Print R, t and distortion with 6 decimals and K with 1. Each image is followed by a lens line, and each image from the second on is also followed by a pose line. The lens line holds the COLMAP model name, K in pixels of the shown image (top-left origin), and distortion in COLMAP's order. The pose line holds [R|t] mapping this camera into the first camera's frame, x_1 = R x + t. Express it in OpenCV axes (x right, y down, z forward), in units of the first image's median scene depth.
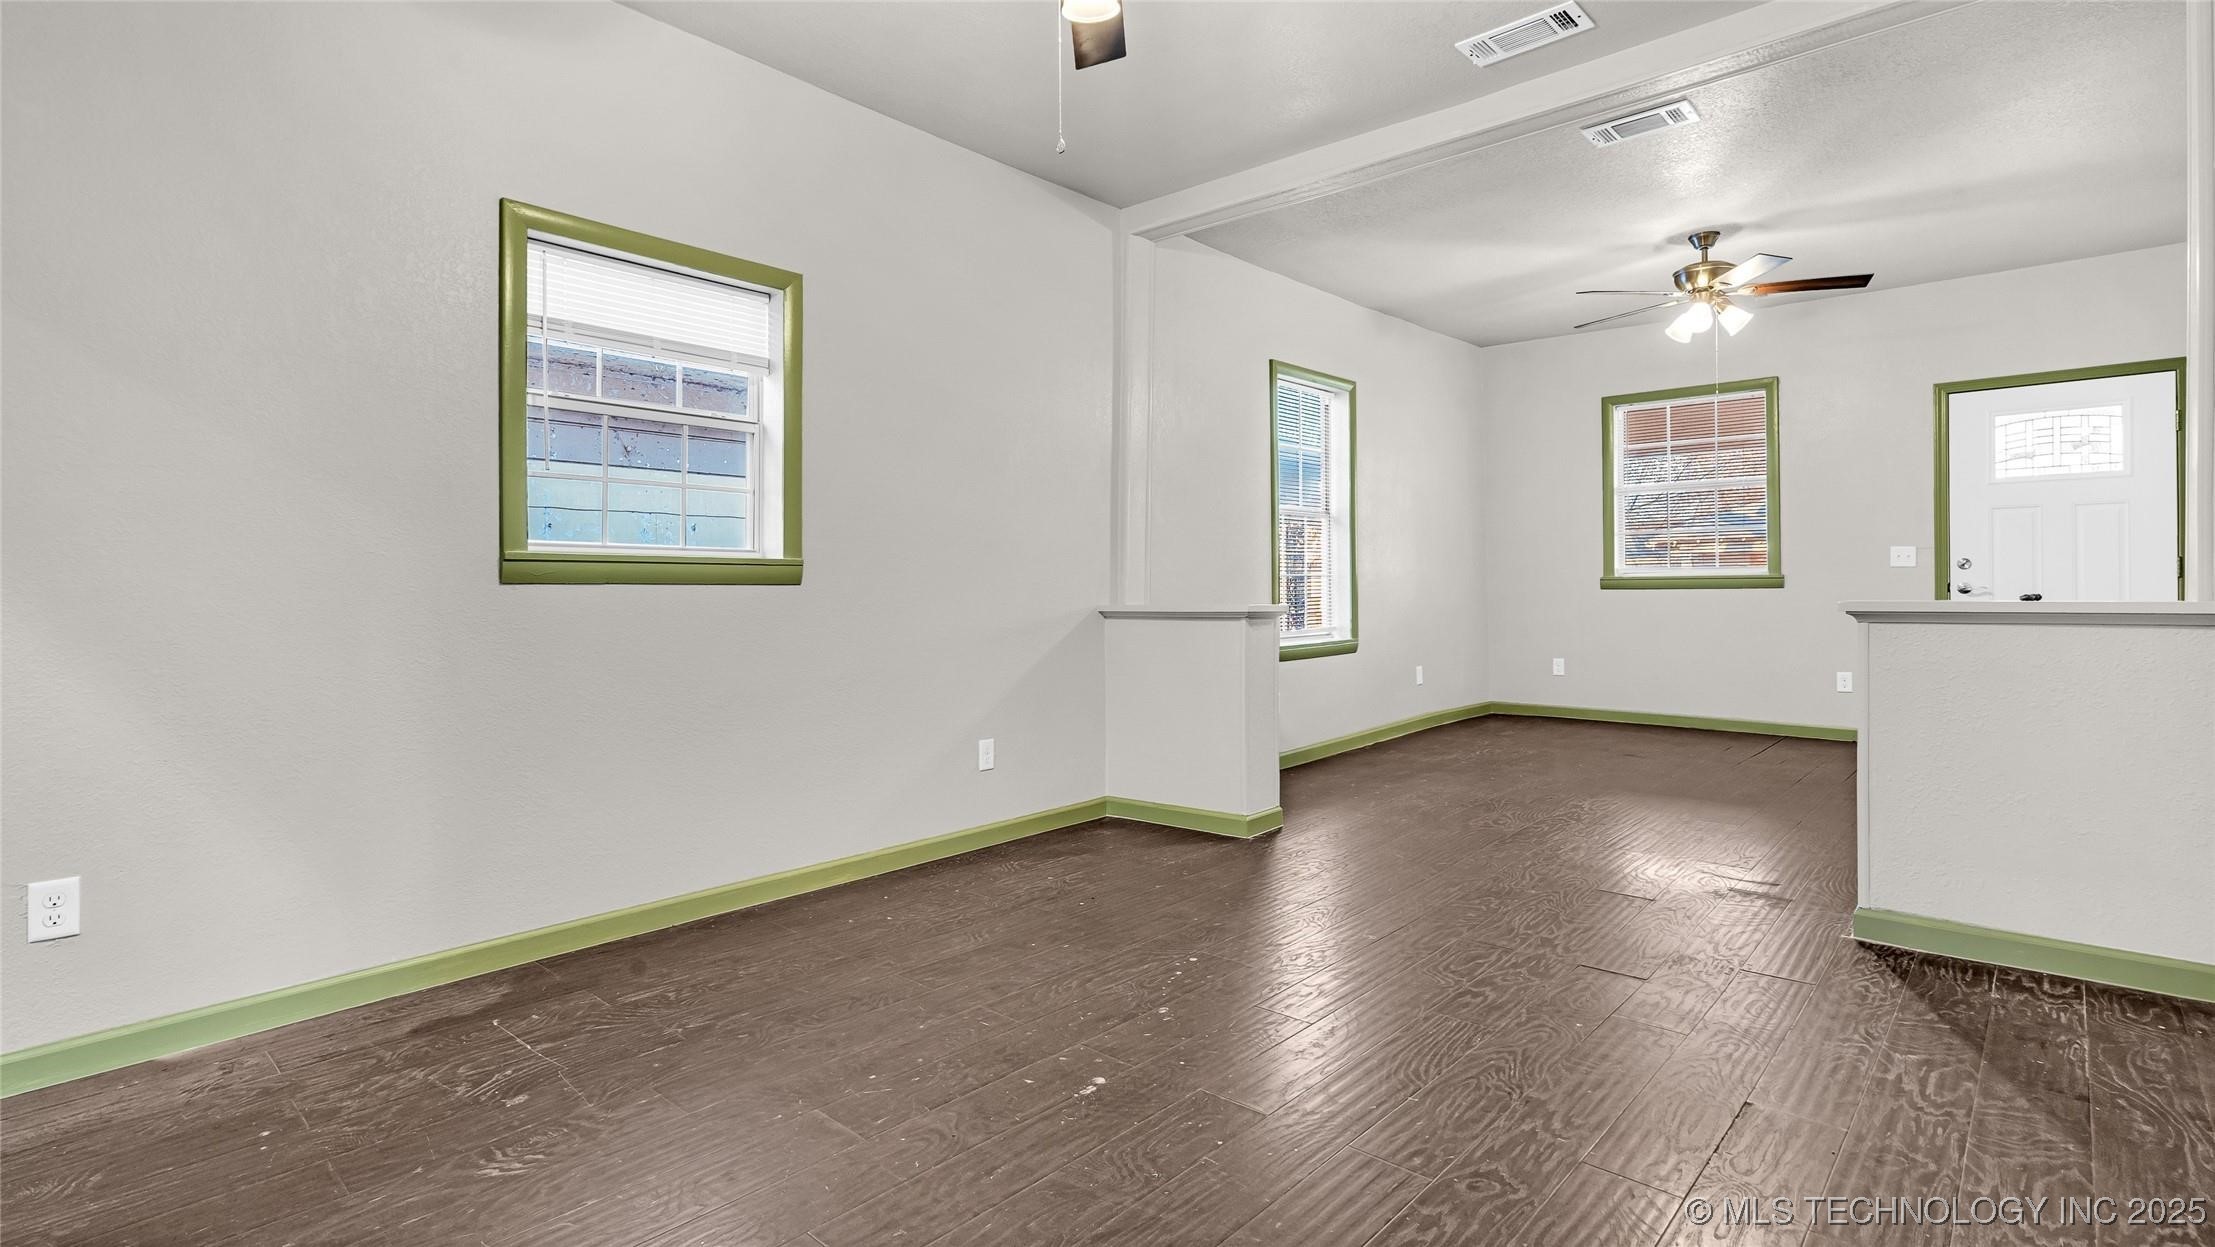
lens RADIAL K [[1065.7, 0, 1088.7], [0, 1065.7, 617.4], [0, 0, 1]] dist [0.005484, -0.000373]
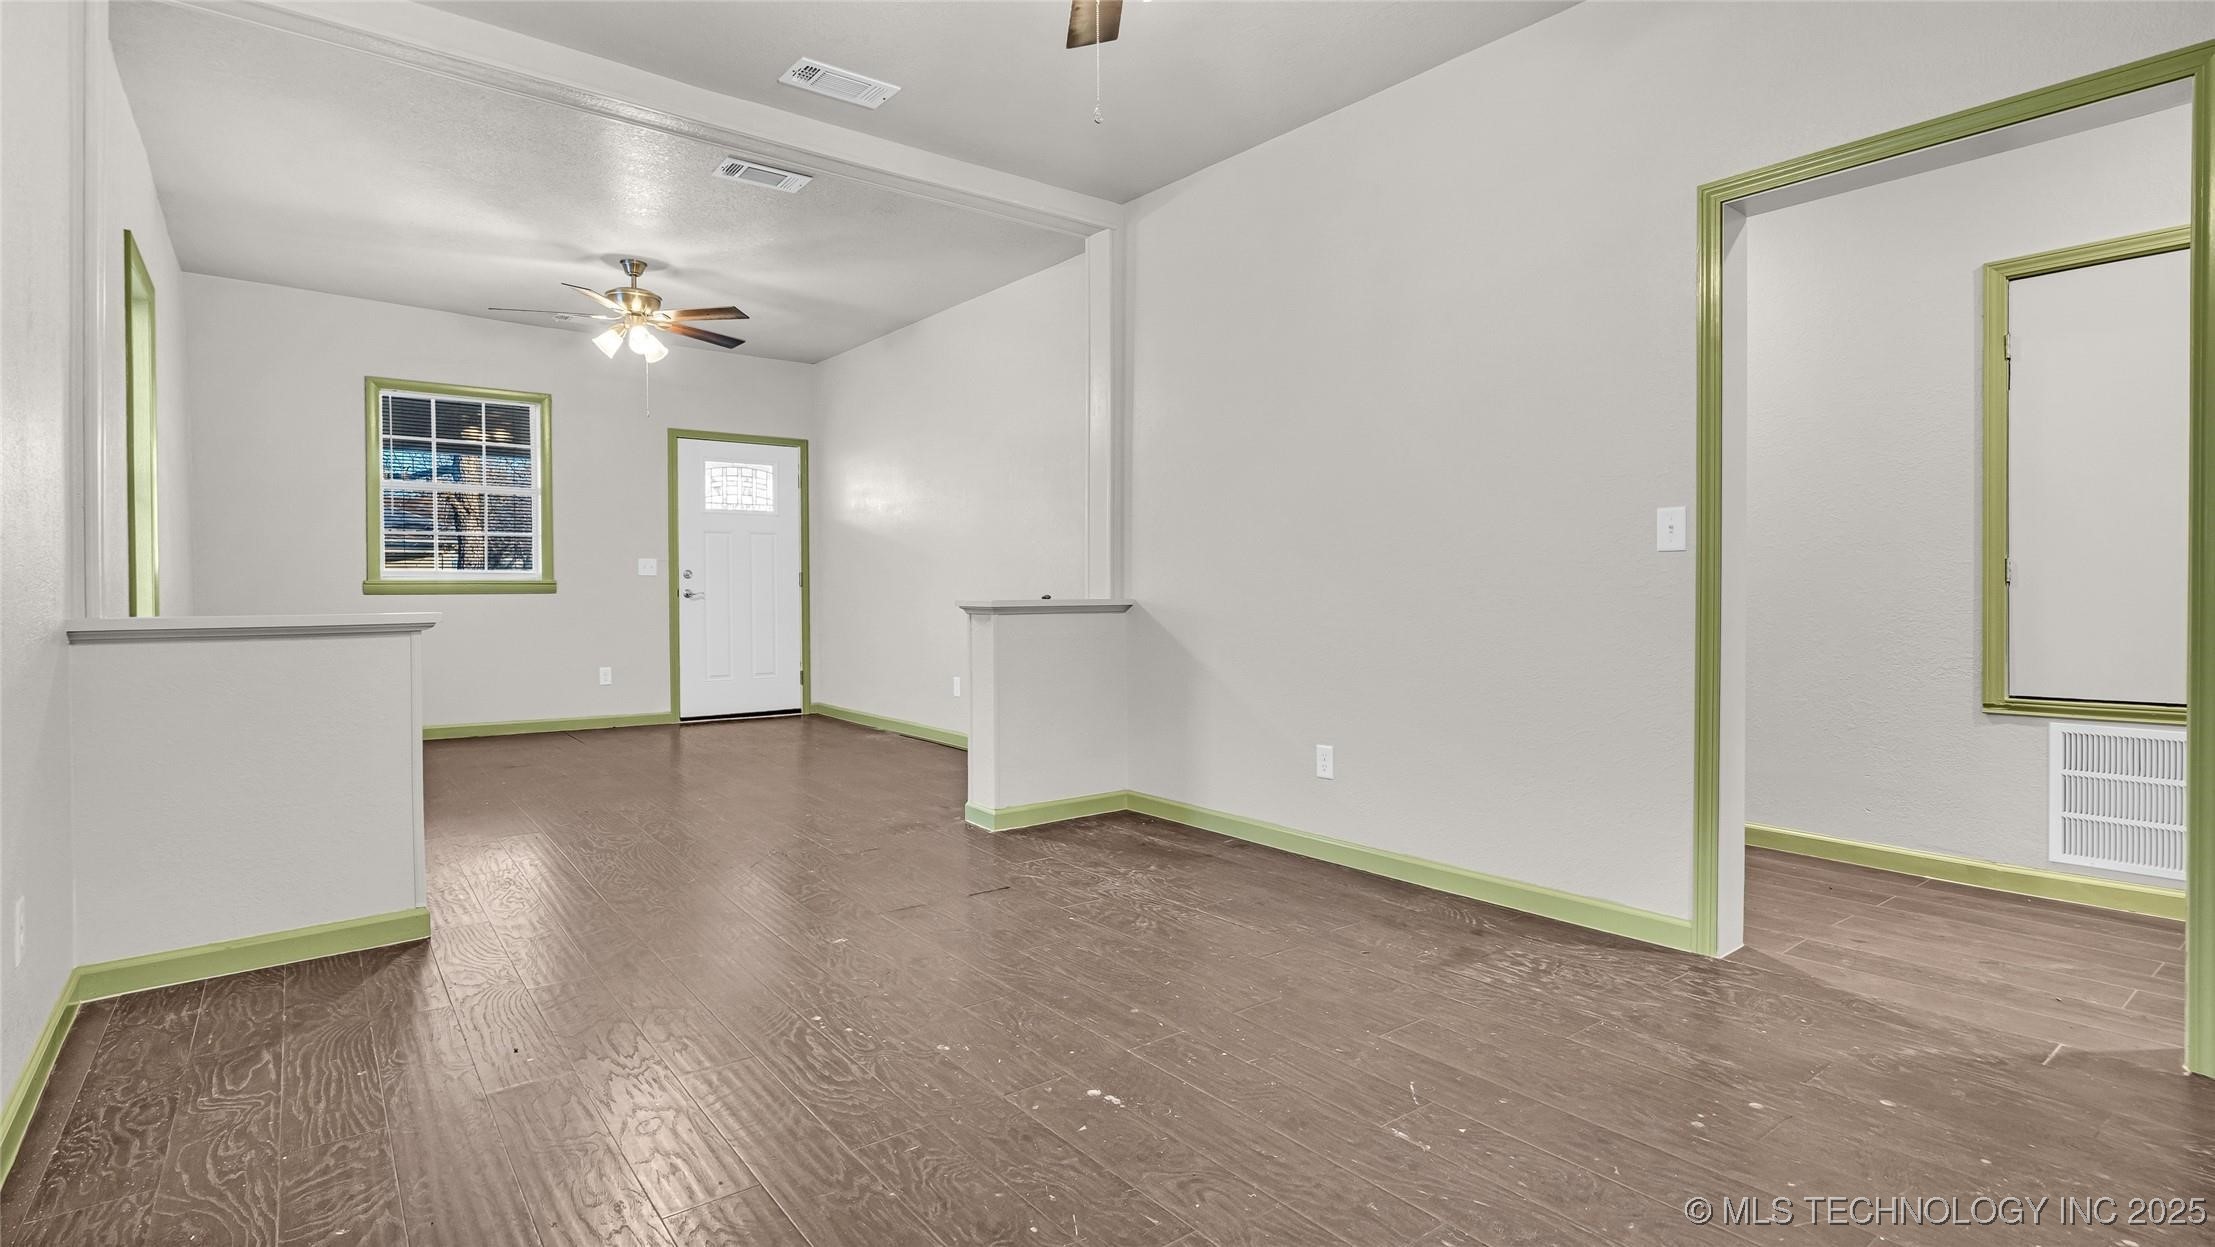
lens RADIAL K [[1065.7, 0, 1105.7], [0, 1065.7, 634.5], [0, 0, 1]] dist [0.005484, -0.000373]
pose [[0.166231, -0.036181, 0.985423, -0.348629], [0.028230, 0.999092, 0.031921, -0.005237], [-0.985683, 0.022512, 0.167101, 0.306345]]
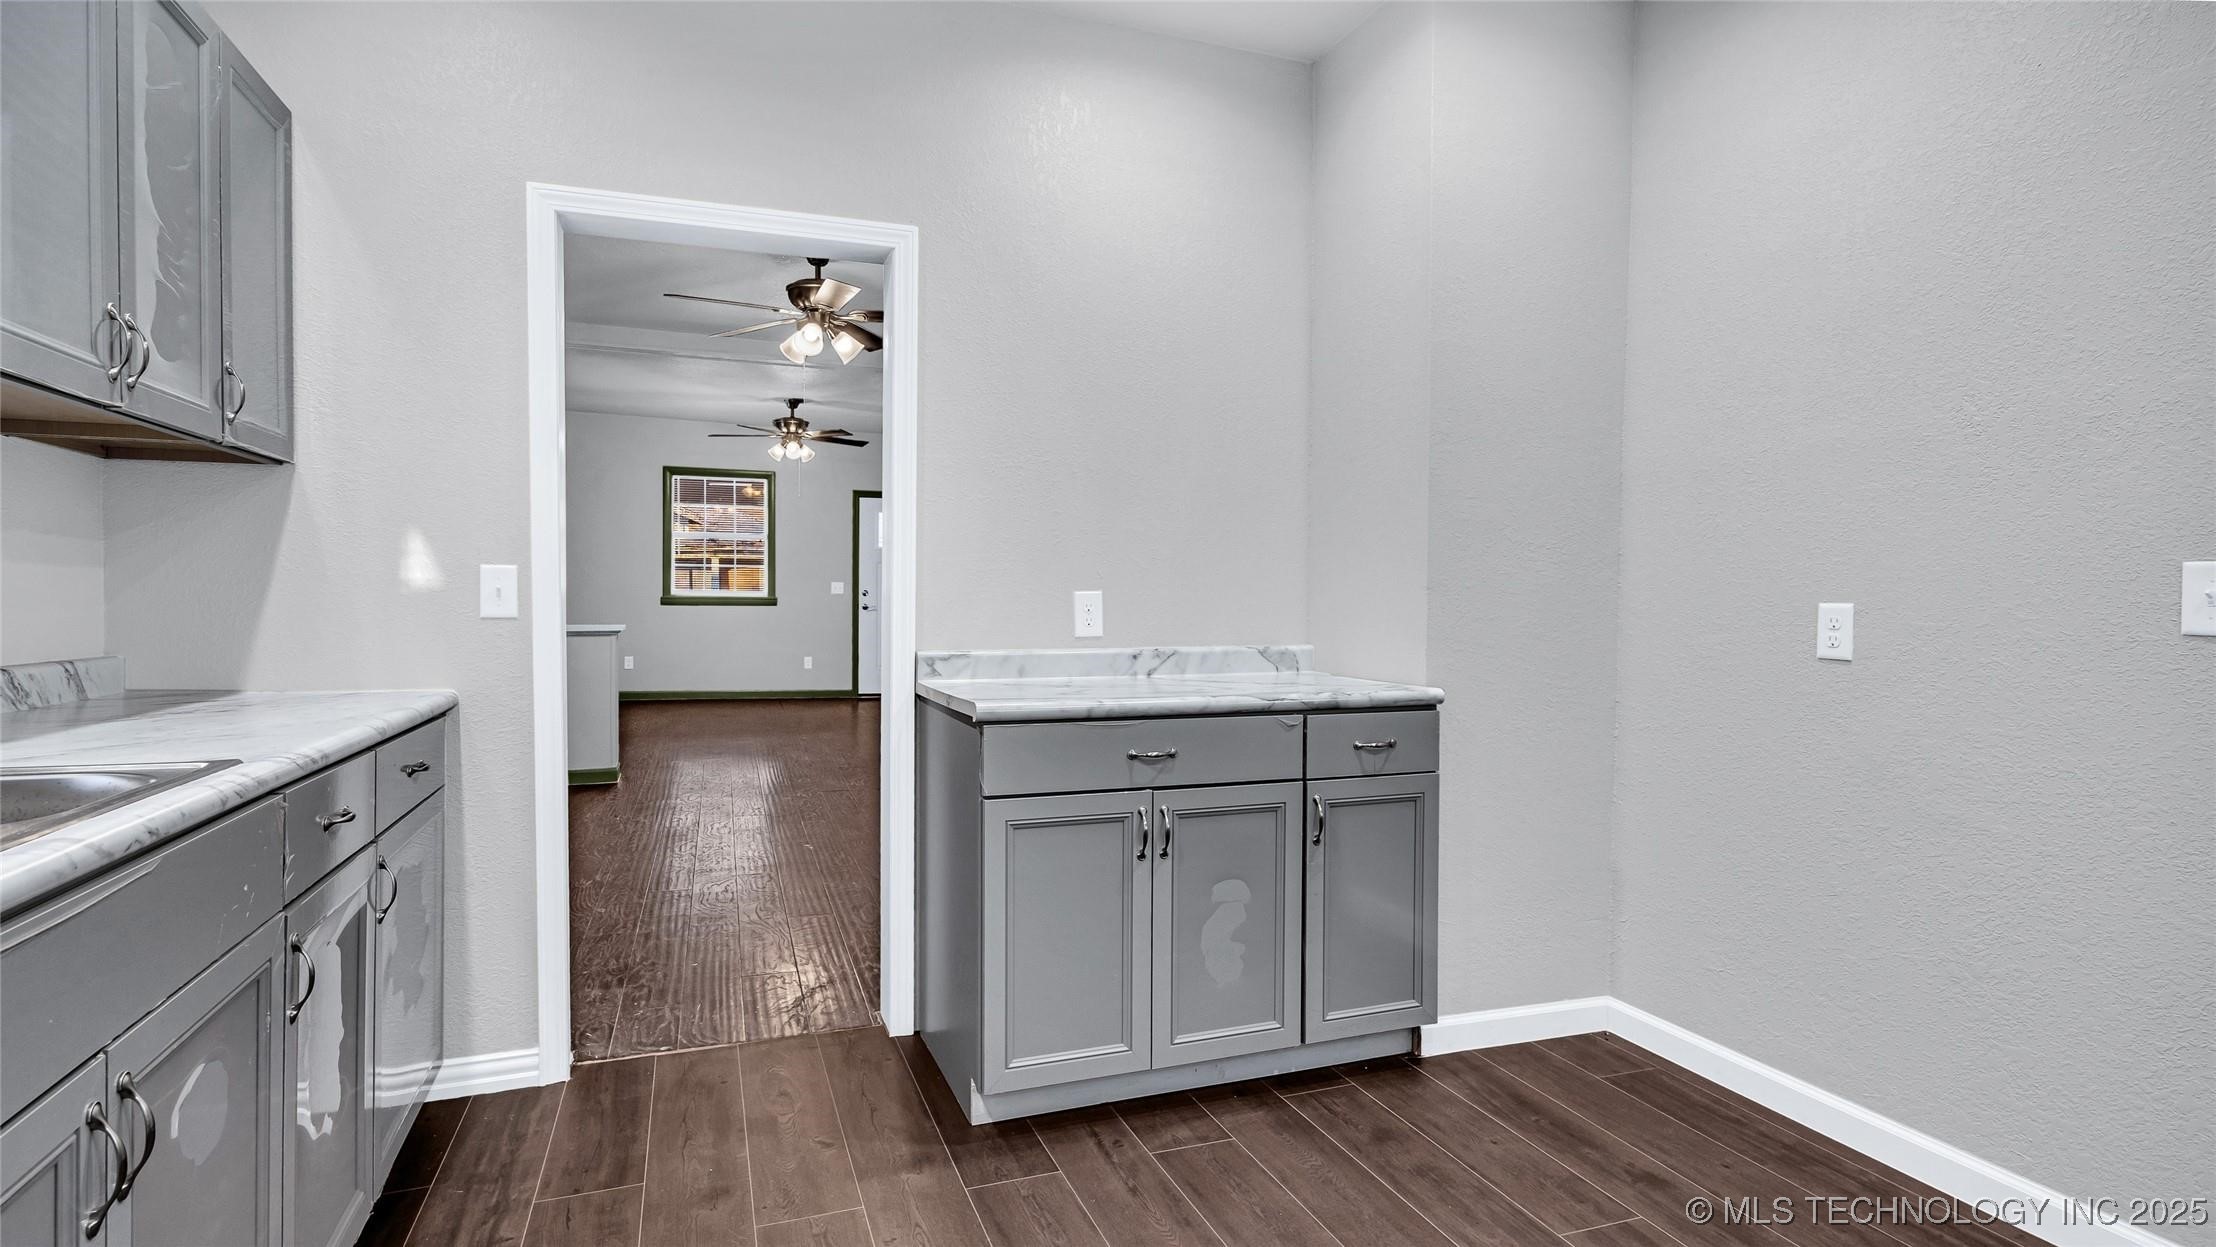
lens RADIAL K [[1066.2, 0, 1098.8], [0, 1066.2, 610.0], [0, 0, 1]] dist [0.005484, -0.000373]
pose [[0.464188, -0.010071, 0.885679, -0.580745], [0.005573, 0.999949, 0.008449, -0.034933], [-0.885719, 0.001014, 0.464221, -0.171368]]
